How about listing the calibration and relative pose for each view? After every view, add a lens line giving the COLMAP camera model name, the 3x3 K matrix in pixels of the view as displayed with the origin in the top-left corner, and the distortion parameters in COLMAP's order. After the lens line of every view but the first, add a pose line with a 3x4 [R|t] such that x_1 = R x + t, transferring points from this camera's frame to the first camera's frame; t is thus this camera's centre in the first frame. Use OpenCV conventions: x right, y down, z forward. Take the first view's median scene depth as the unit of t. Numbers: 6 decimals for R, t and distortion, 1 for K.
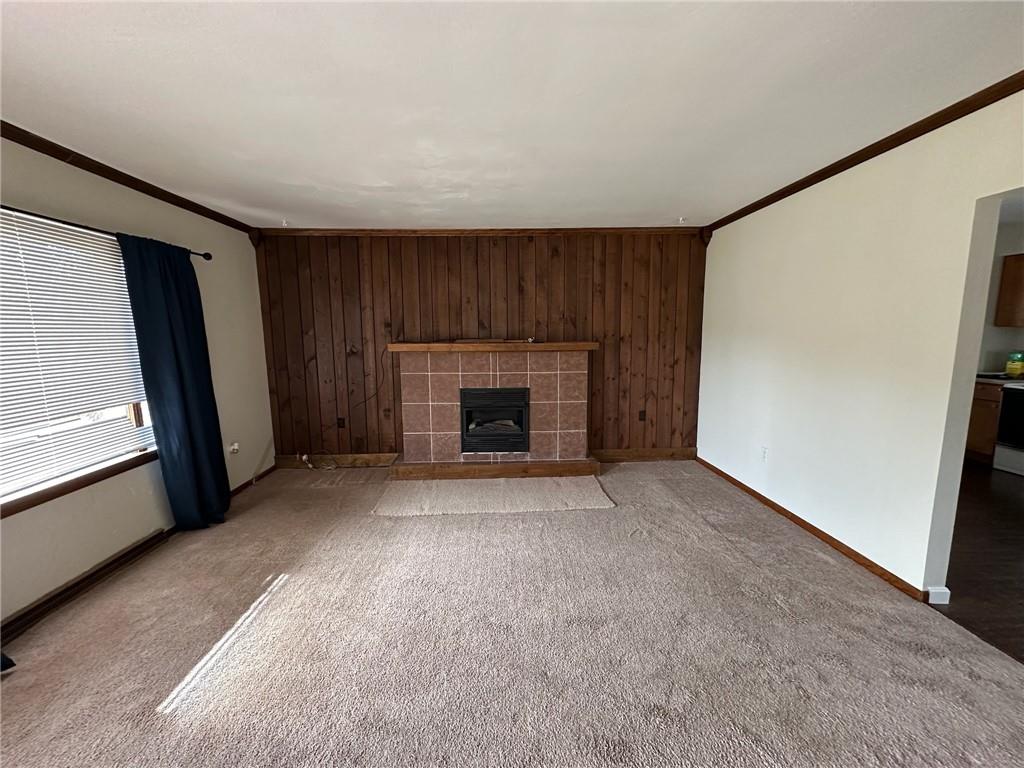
lens RADIAL K [[409.3, 0, 512.0], [0, 409.3, 384.0], [0, 0, 1]] dist [0.001997, 0.000267]
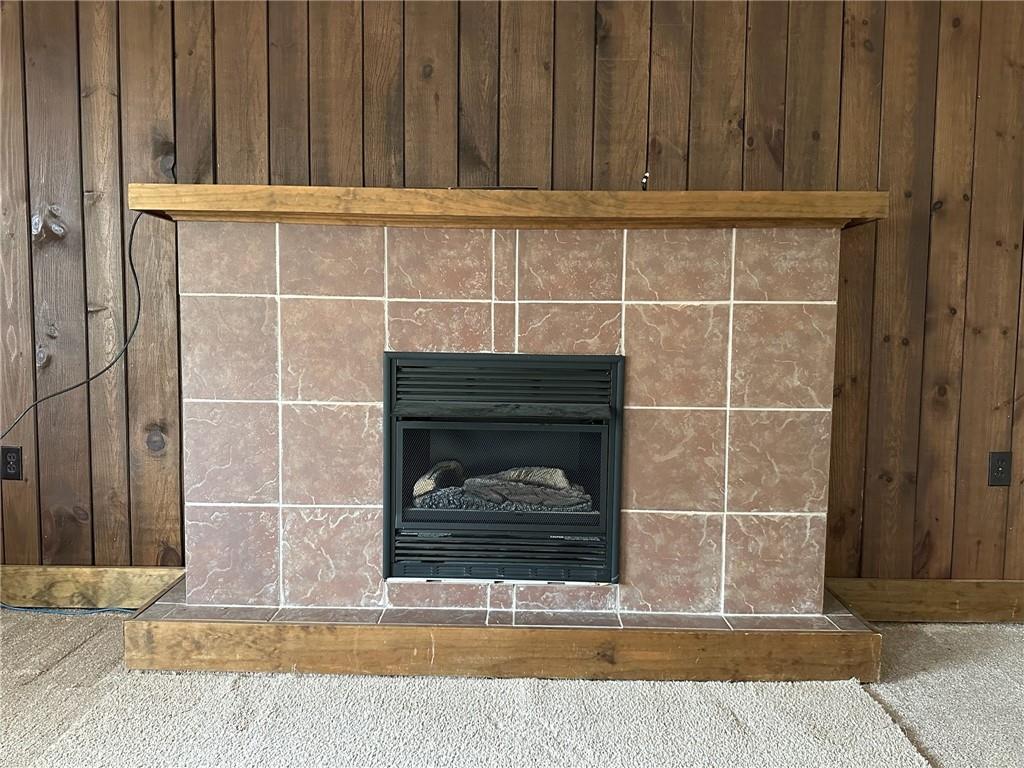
lens RADIAL K [[709.4, 0, 512.0], [0, 709.4, 384.0], [0, 0, 1]] dist [0.096156, -0.141504]
pose [[0.998204, 0.022430, -0.055548, -0.008628], [-0.025181, 0.998466, -0.049321, 0.054413], [0.054356, 0.050631, 0.997237, 0.493764]]
